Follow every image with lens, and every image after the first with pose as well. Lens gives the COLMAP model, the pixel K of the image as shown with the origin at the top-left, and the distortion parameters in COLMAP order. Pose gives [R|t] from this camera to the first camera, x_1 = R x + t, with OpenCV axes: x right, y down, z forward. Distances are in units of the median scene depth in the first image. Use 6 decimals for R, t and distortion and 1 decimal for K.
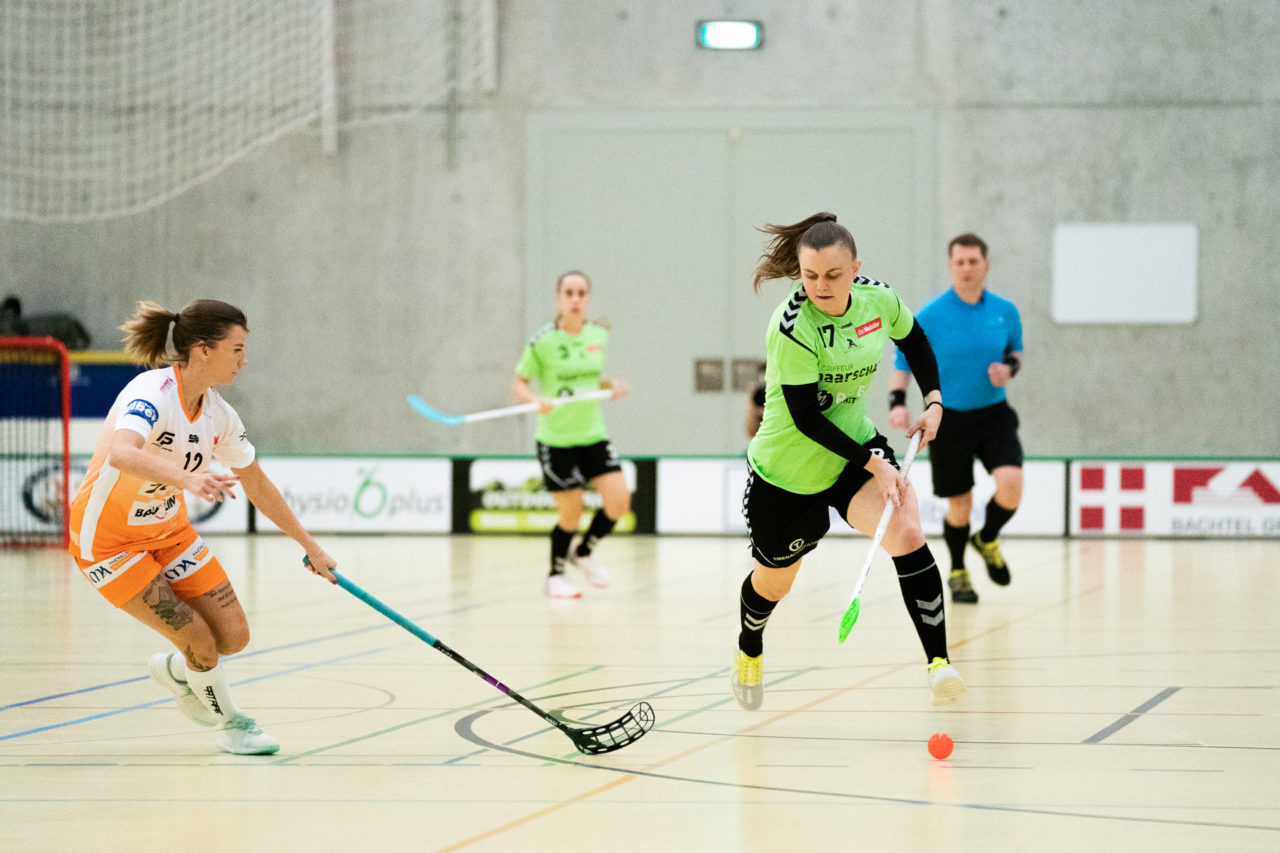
lens RADIAL K [[5661.5, 0, 646.2], [0, 5661.5, 438.0], [0, 0, 1]] dist [0.441448, 0.000000]
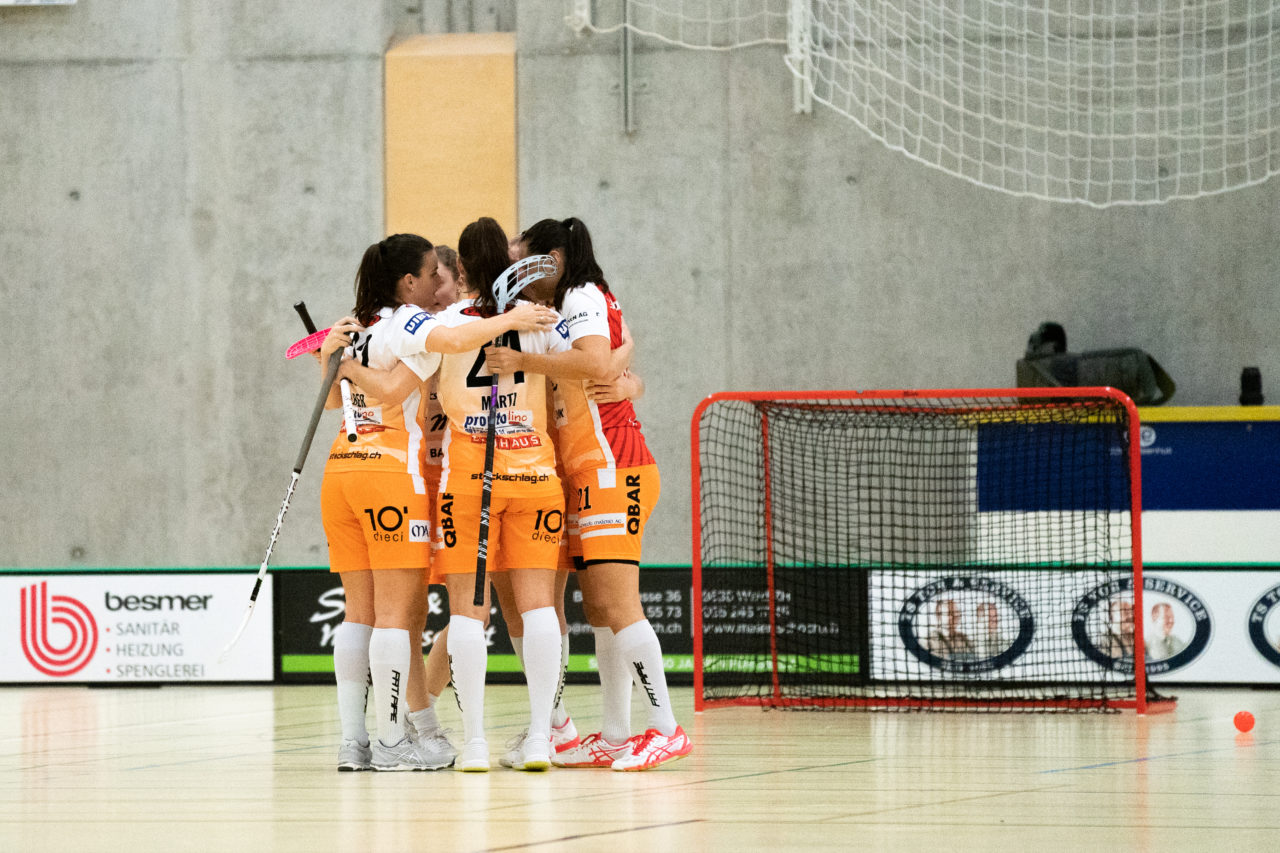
lens RADIAL K [[7272.4, 0, 634.5], [0, 7272.4, 426.5], [0, 0, 1]] dist [1.844440, 0.000000]
pose [[0.986655, -0.011184, -0.162439, -0.021995], [0.009740, 0.999906, -0.009680, -0.005324], [0.162532, 0.007969, 0.986671, 0.159312]]
